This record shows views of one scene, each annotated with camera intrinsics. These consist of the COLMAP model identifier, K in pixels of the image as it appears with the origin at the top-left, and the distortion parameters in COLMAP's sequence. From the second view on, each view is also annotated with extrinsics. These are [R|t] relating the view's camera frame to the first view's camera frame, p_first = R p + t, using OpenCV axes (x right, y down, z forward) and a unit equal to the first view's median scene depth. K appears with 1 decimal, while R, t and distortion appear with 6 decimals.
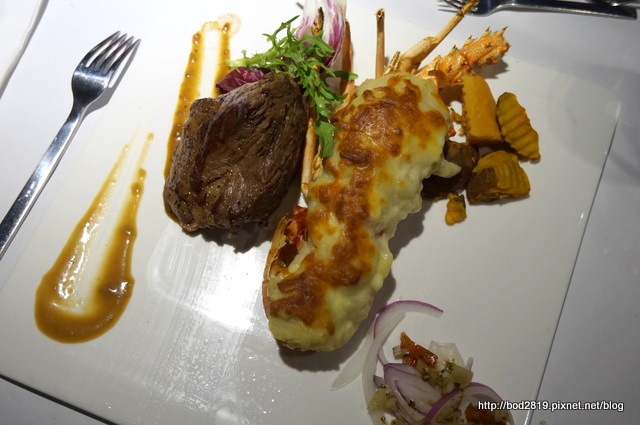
lens RADIAL K [[724.5, 0, 320.0], [0, 724.5, 212.5], [0, 0, 1]] dist [0.010160, 0.024496]
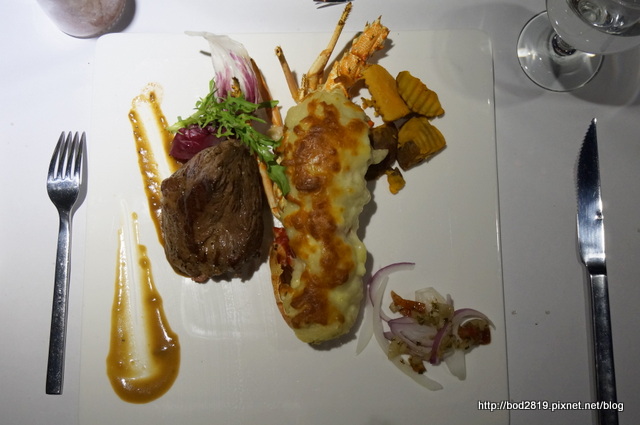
lens RADIAL K [[724.5, 0, 320.0], [0, 724.5, 212.5], [0, 0, 1]] dist [0.010160, 0.024496]
pose [[0.924323, -0.379720, 0.037936, 0.002315], [0.364712, 0.908272, 0.205003, -0.268494], [-0.112300, -0.175653, 0.978026, -0.206628]]
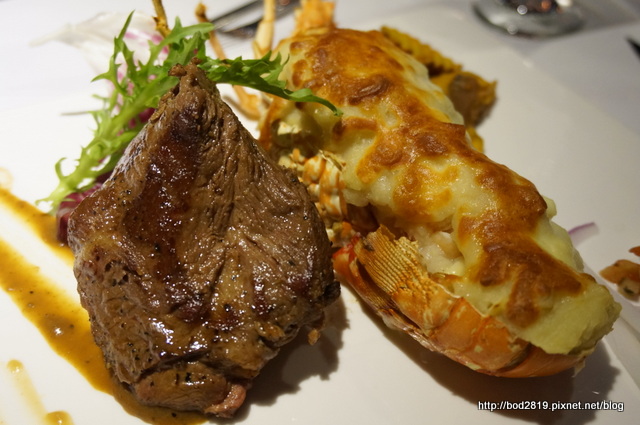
lens RADIAL K [[724.5, 0, 320.0], [0, 724.5, 212.5], [0, 0, 1]] dist [0.010160, 0.024496]
pose [[0.620808, -0.508516, 0.596666, -0.384439], [0.723412, 0.664883, -0.186028, 0.072785], [-0.302114, 0.547123, 0.780630, 0.559127]]
